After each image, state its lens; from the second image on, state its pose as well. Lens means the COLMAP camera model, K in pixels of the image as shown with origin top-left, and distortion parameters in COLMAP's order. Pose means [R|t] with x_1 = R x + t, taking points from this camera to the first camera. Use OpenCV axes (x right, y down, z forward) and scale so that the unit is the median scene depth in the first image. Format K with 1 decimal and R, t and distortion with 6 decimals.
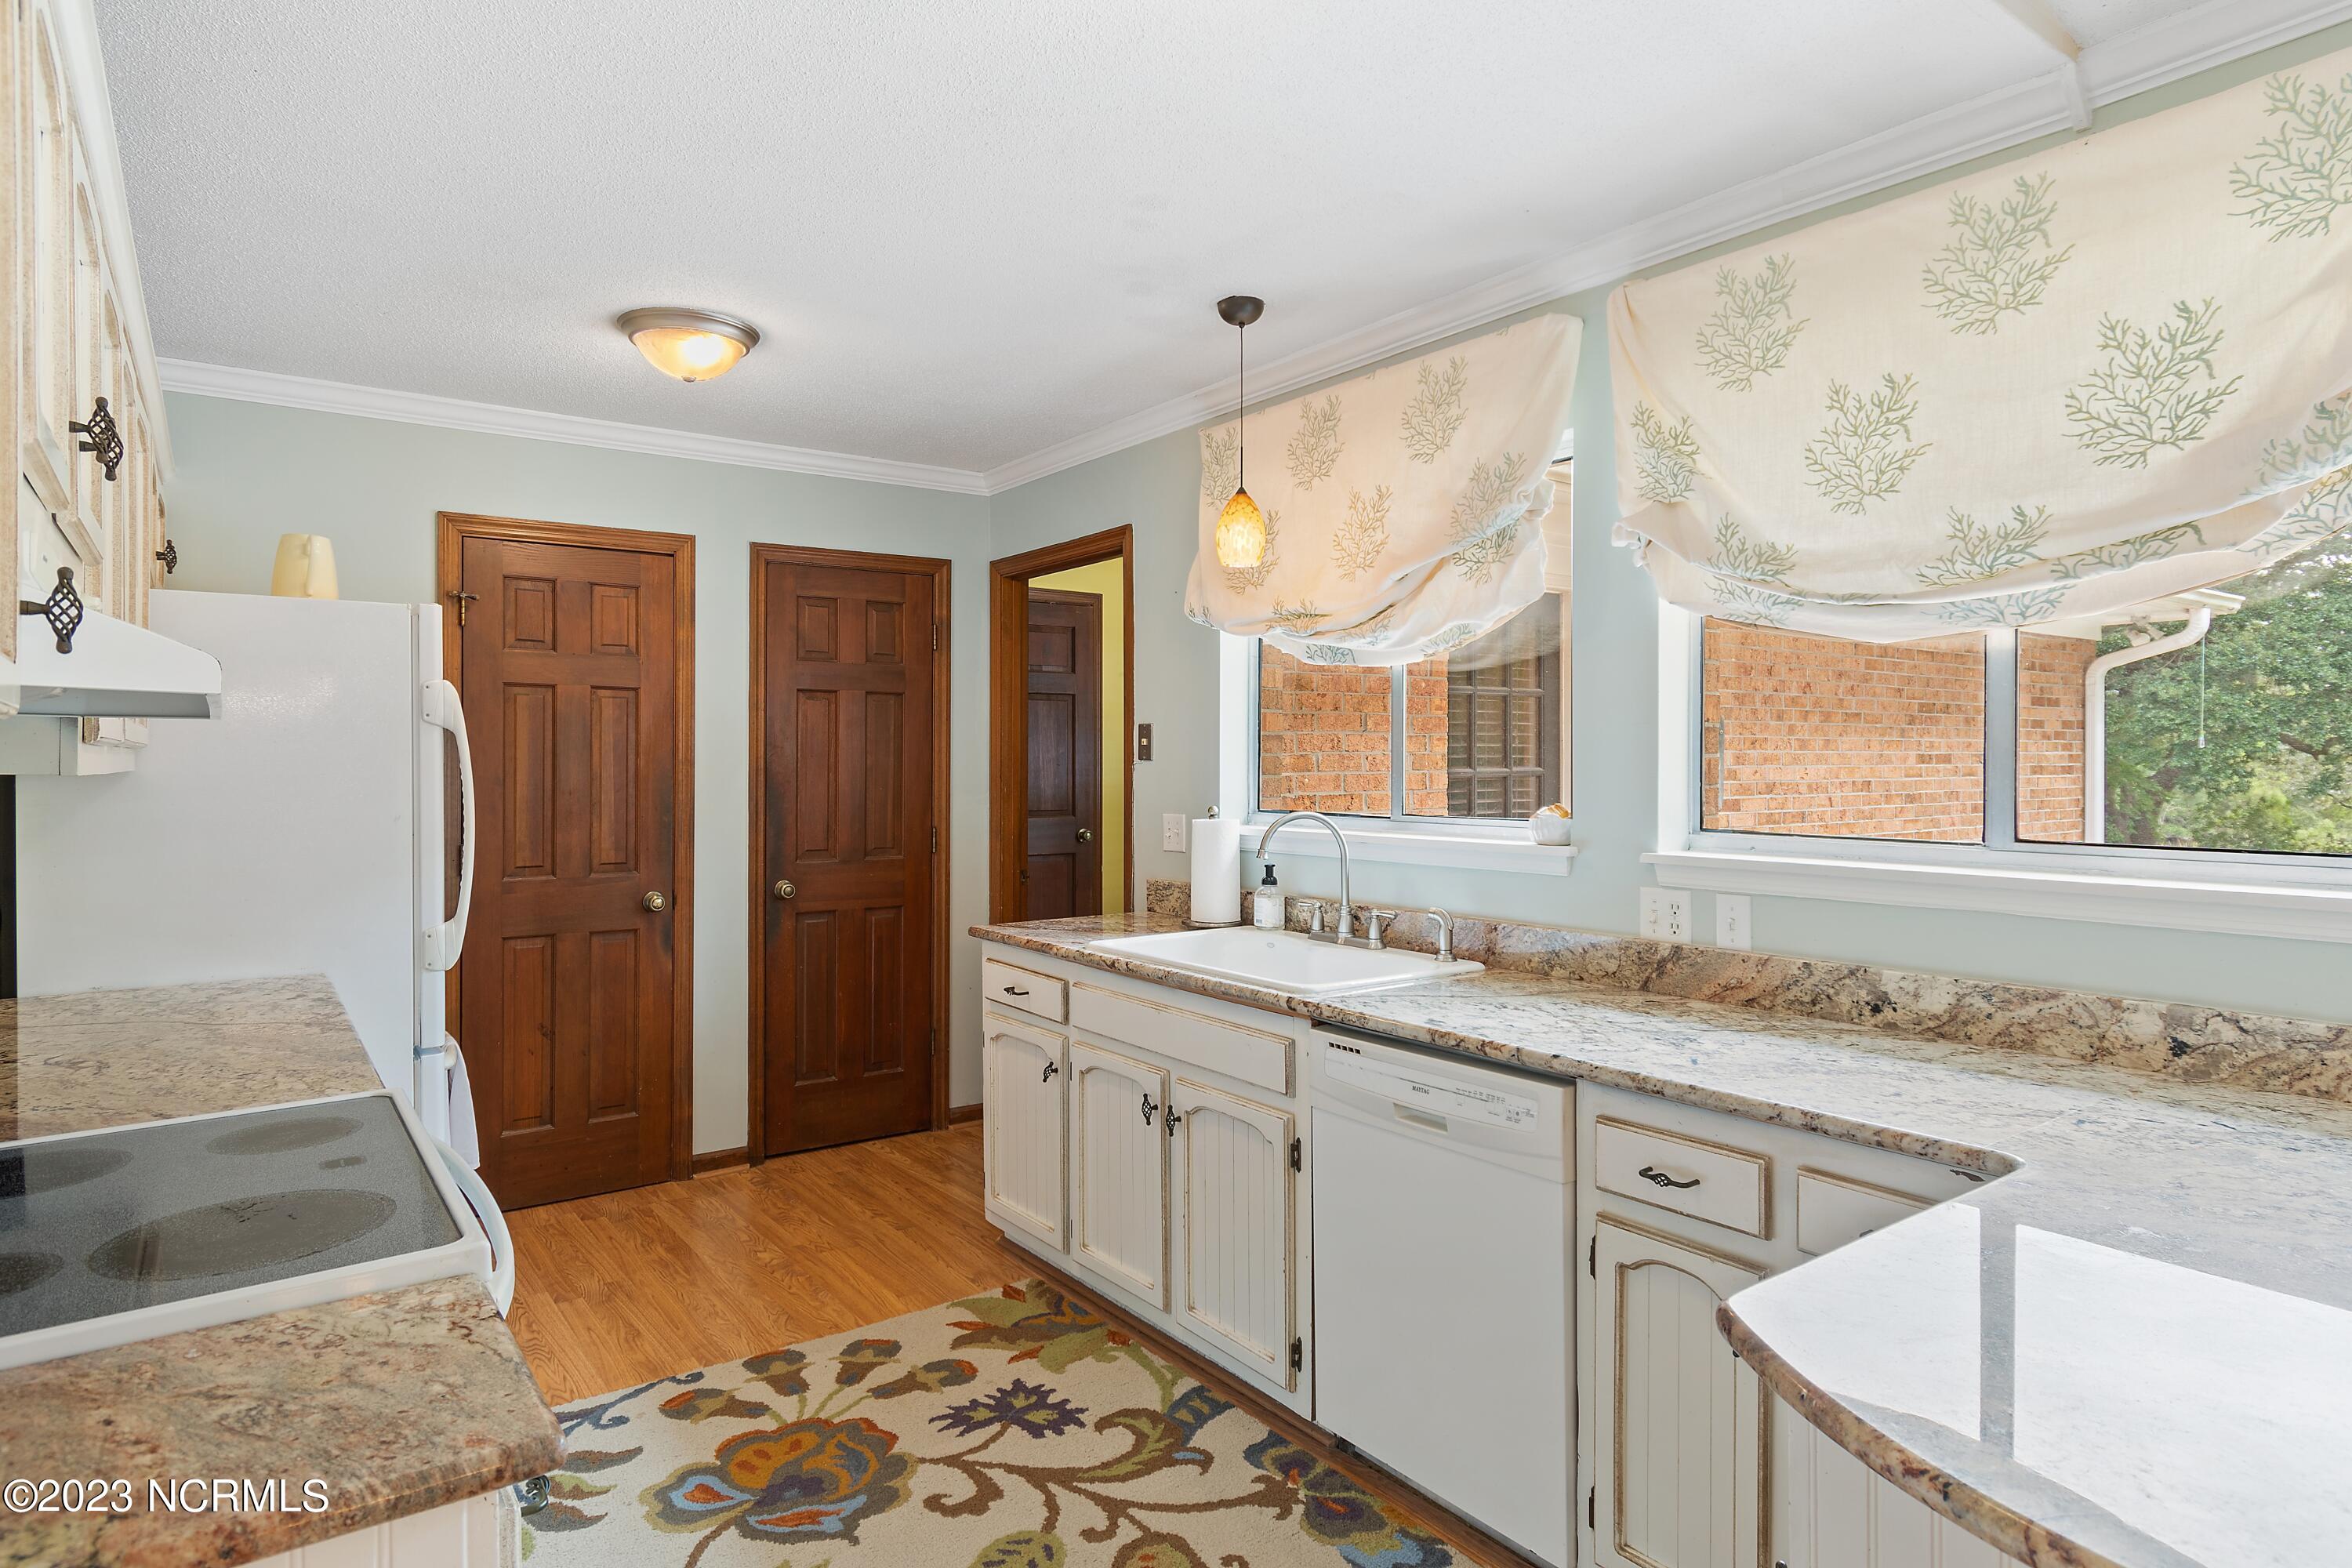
lens RADIAL K [[1329.1, 0, 1180.2], [0, 1329.1, 781.3], [0, 0, 1]] dist [-0.001412, 0.000798]
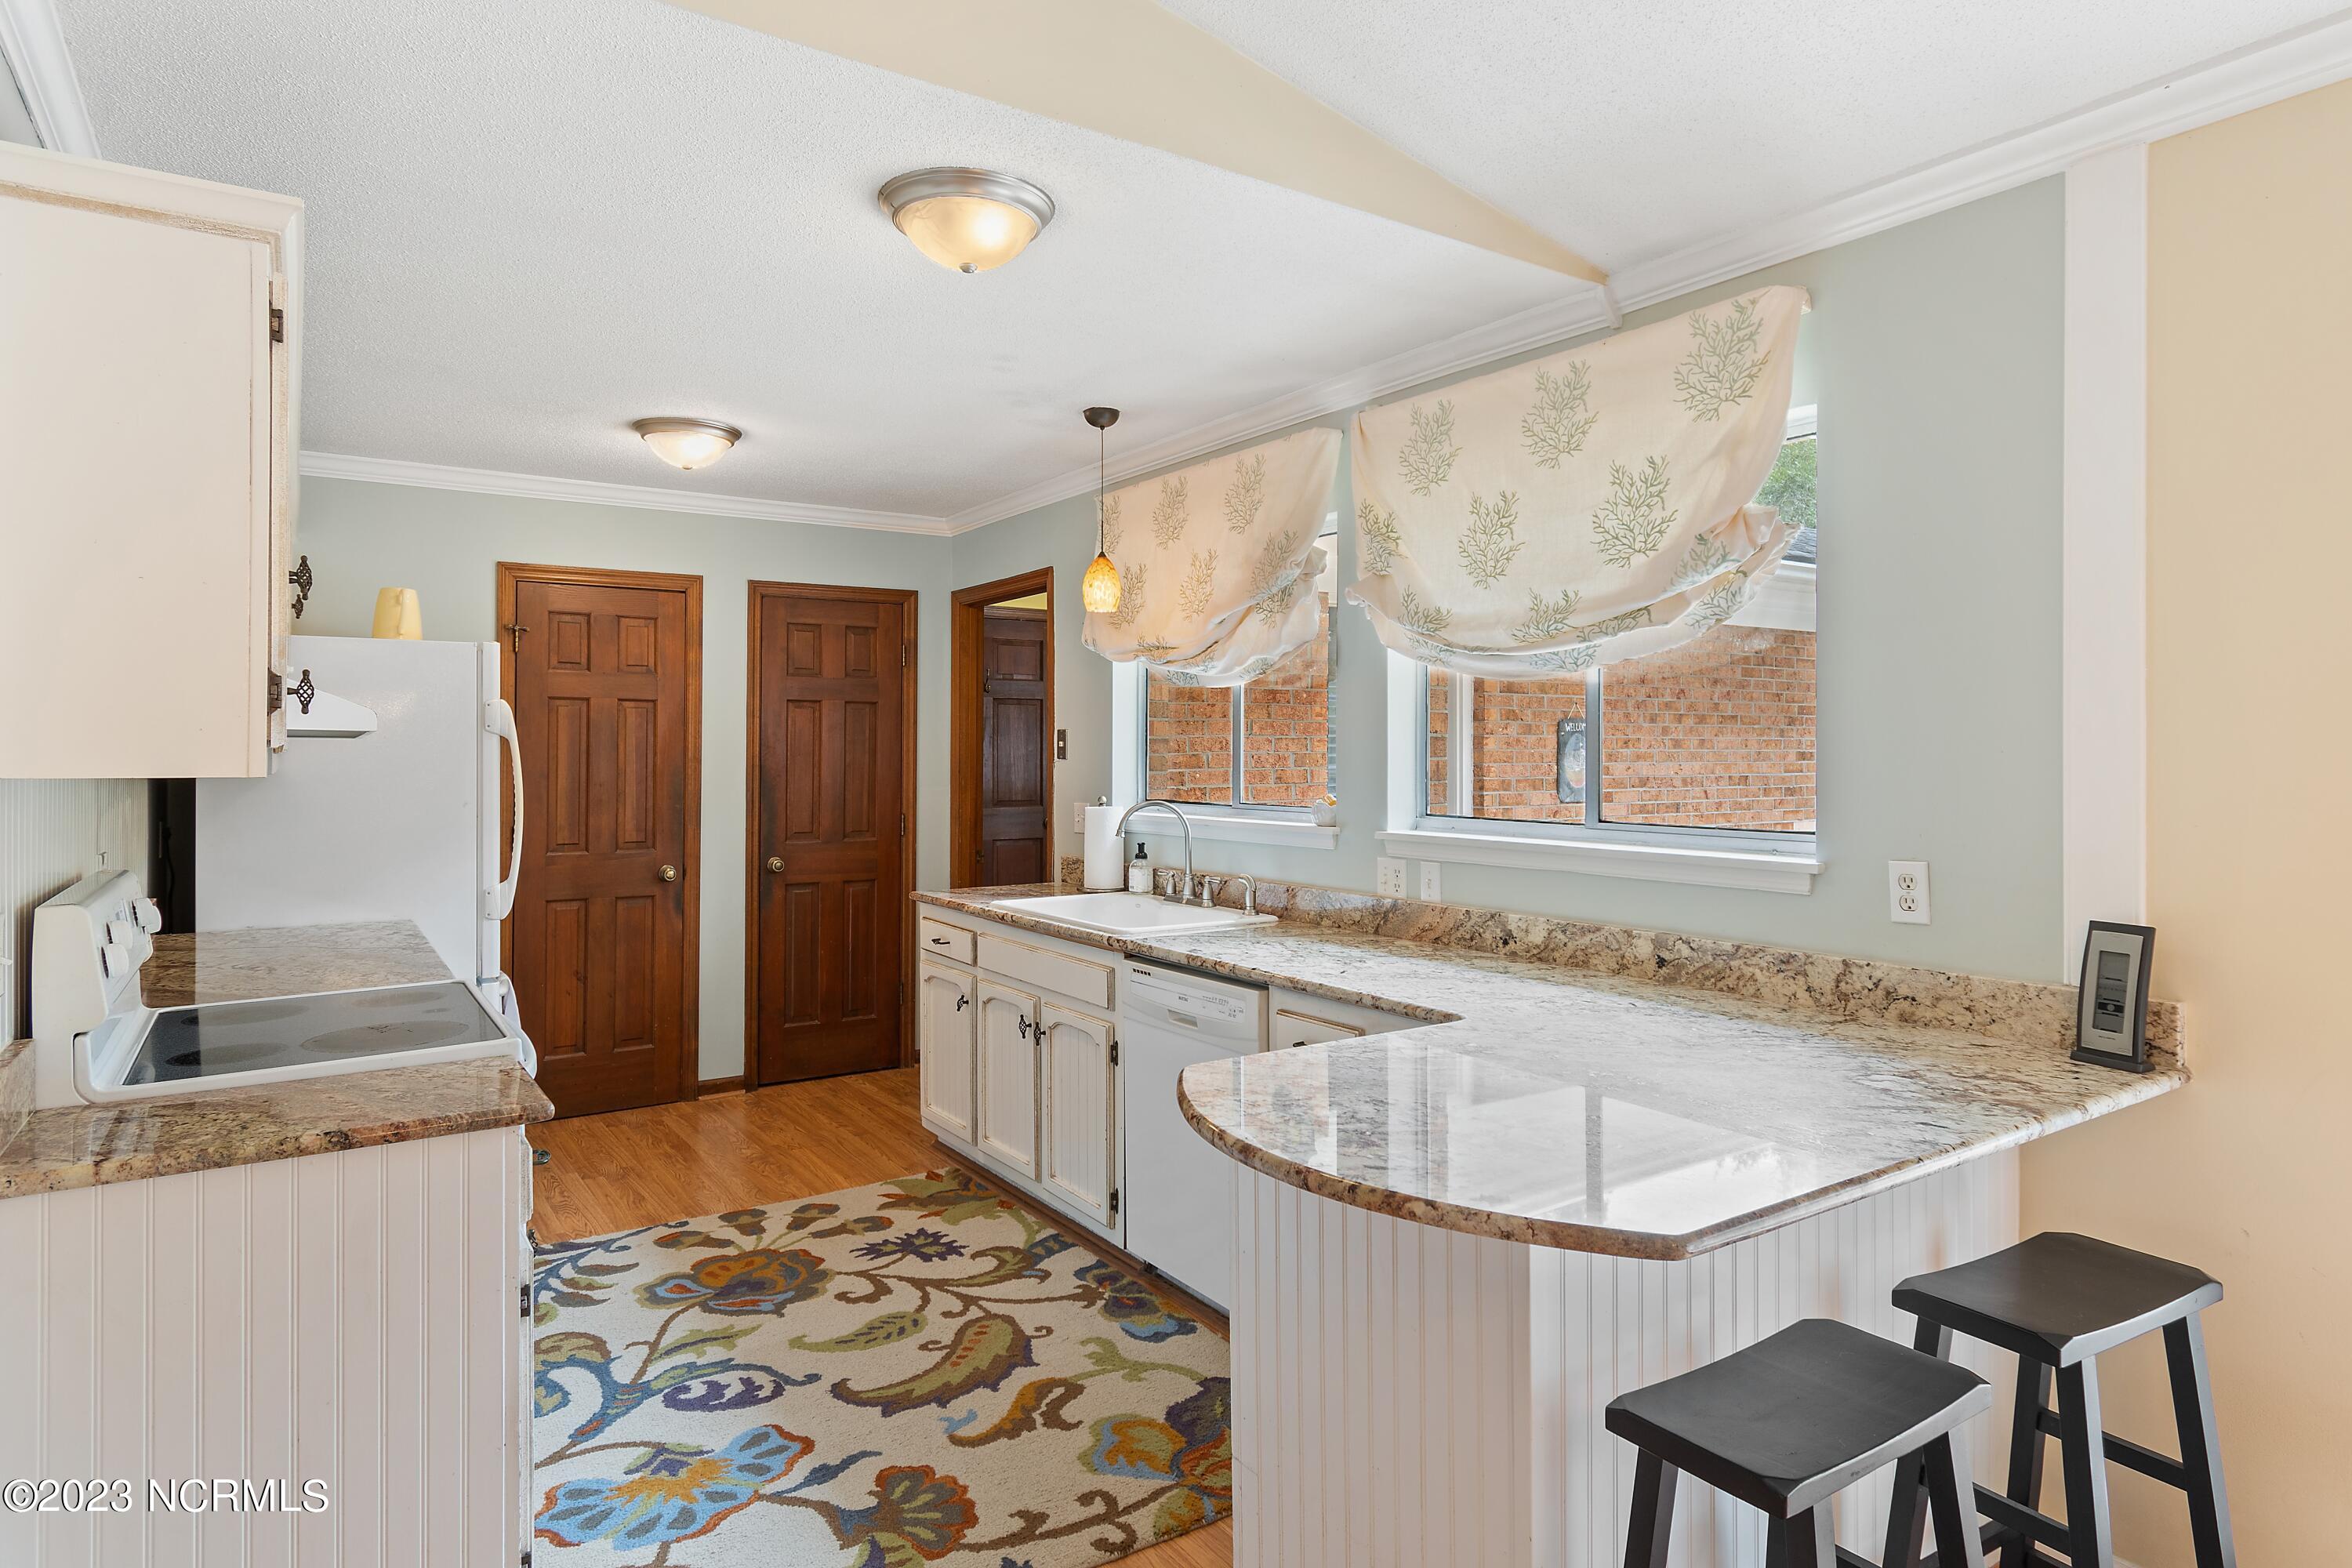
lens RADIAL K [[1329.1, 0, 1179.8], [0, 1329.1, 759.9], [0, 0, 1]] dist [-0.001412, 0.000798]
pose [[0.999376, 0.001310, -0.035311, 0.177281], [-0.001665, 0.999949, -0.010002, -0.004230], [0.035296, 0.010055, 0.999326, -0.313787]]
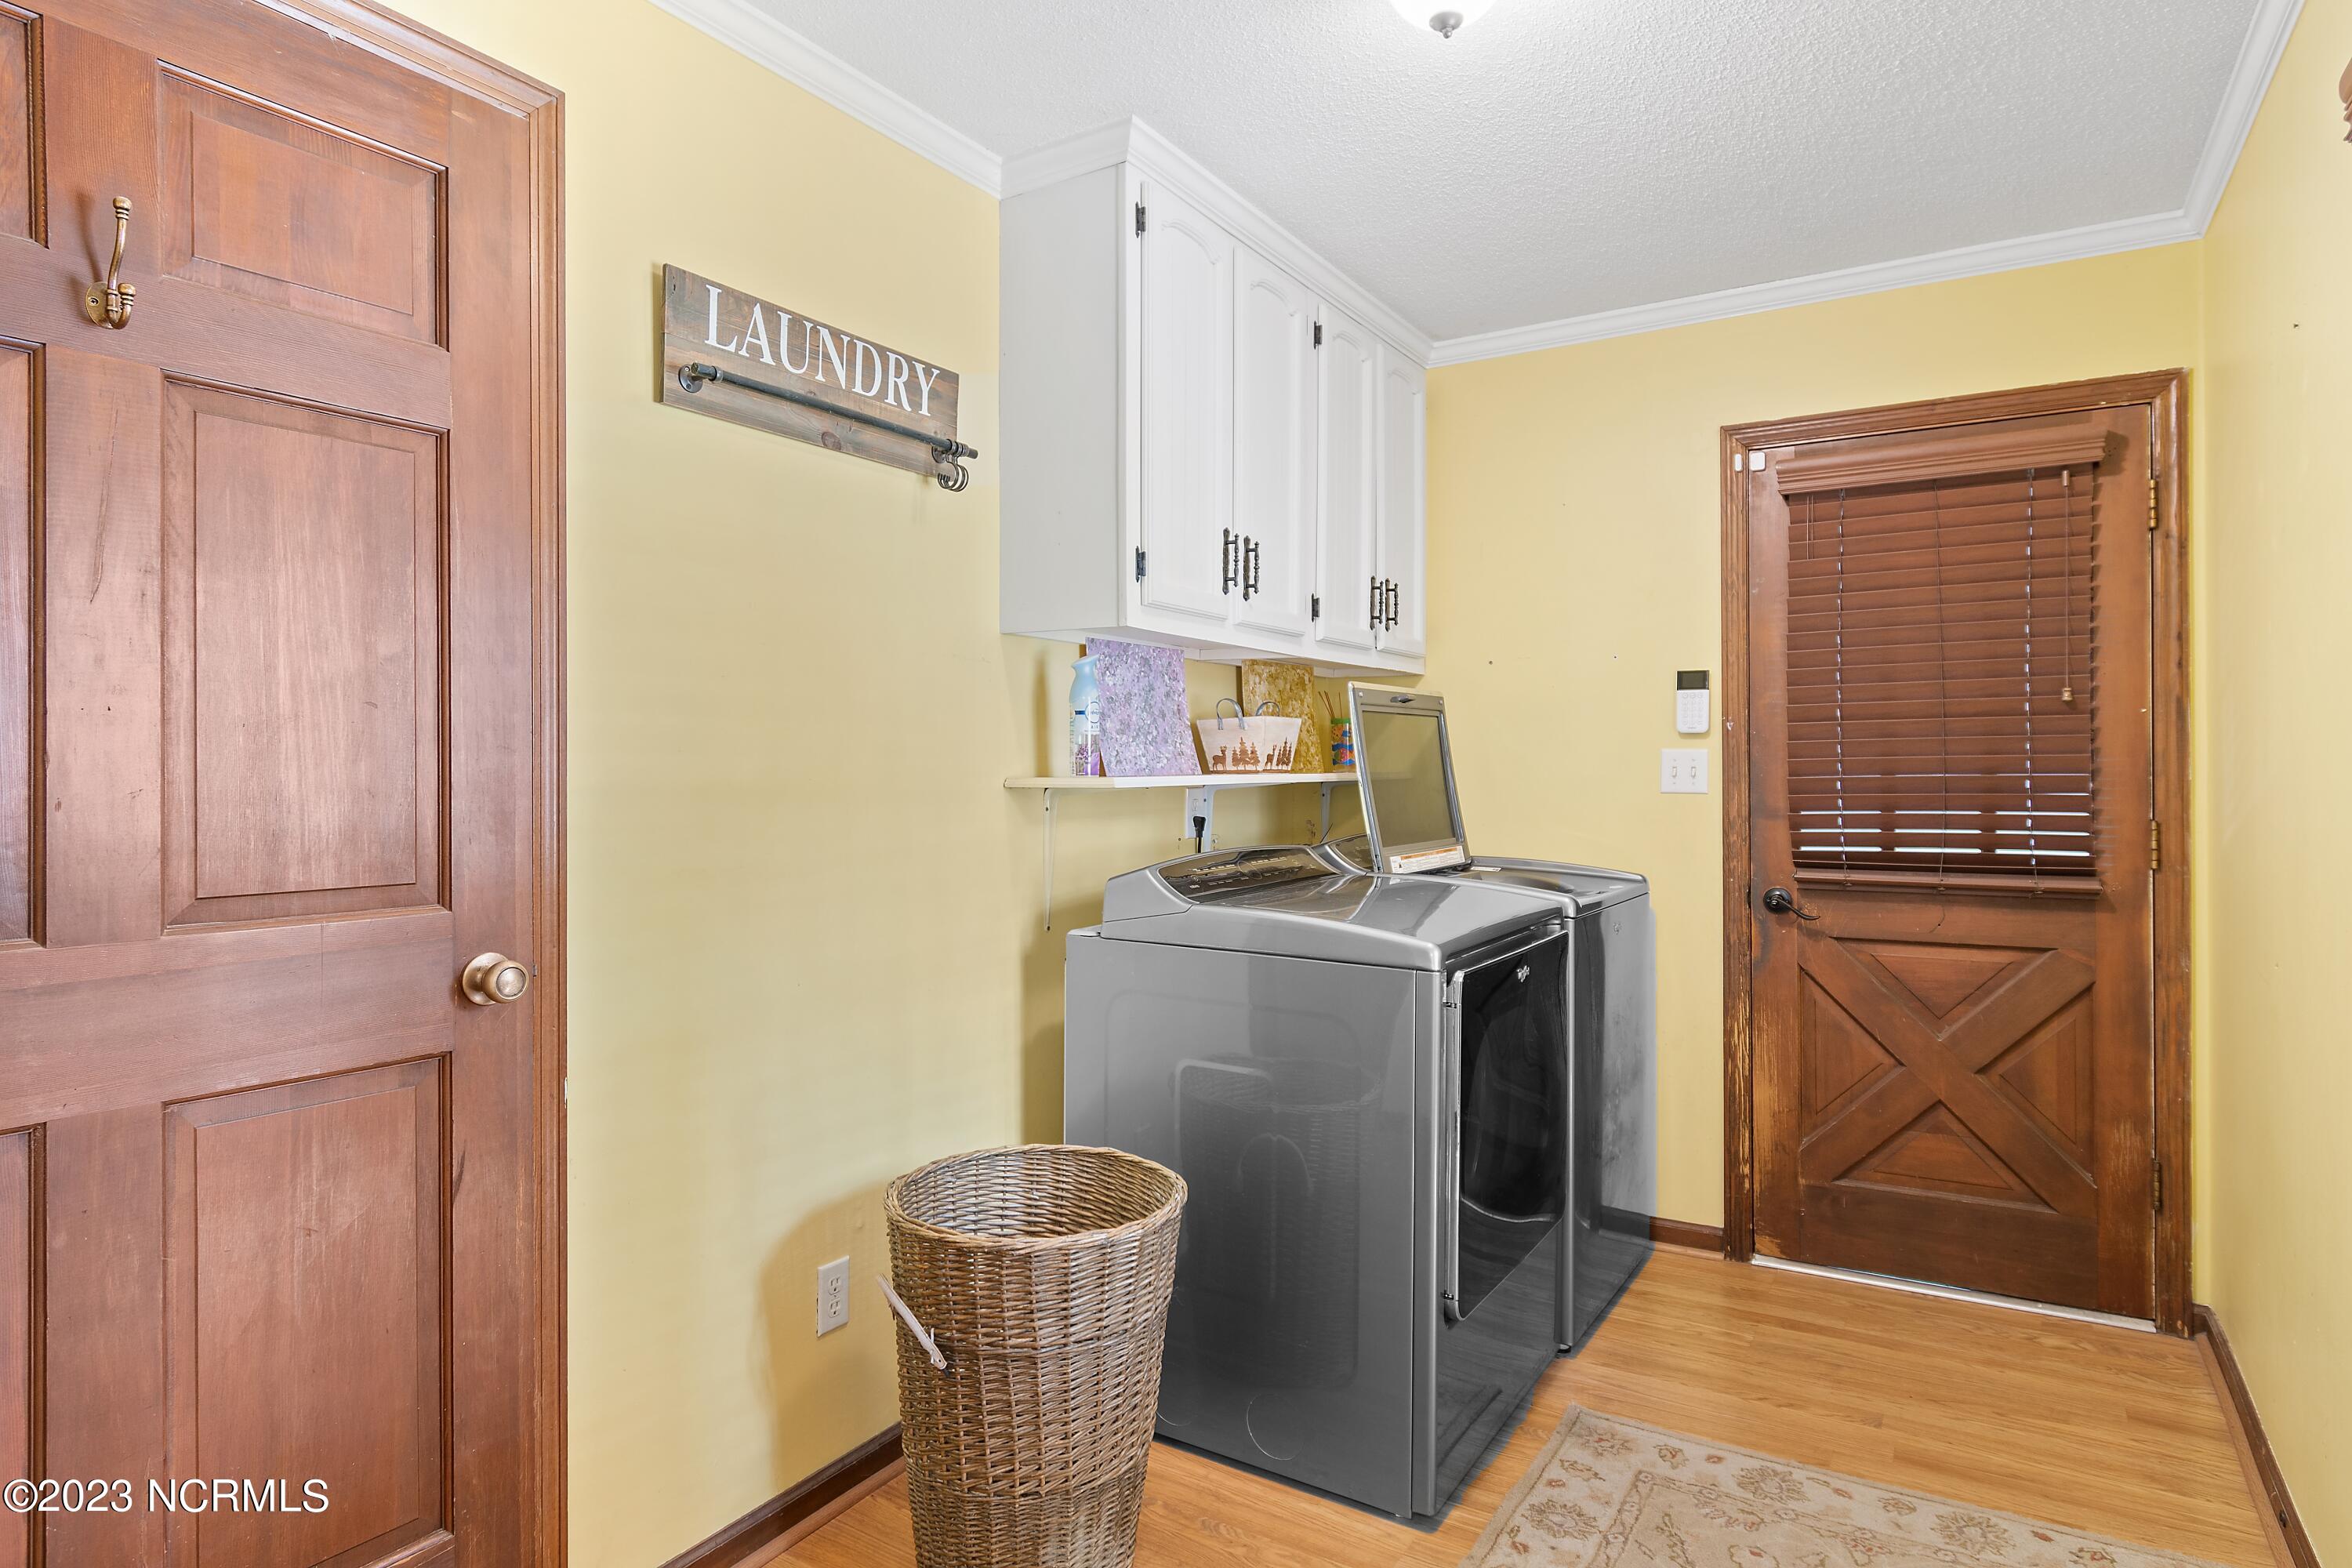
lens RADIAL K [[1329.1, 0, 1175.6], [0, 1329.1, 780.9], [0, 0, 1]] dist [-0.001412, 0.000798]
pose [[0.918471, -0.004223, 0.395466, -0.117018], [0.006693, 0.999966, -0.004867, 0.008141], [-0.395431, 0.007117, 0.918468, 1.592528]]
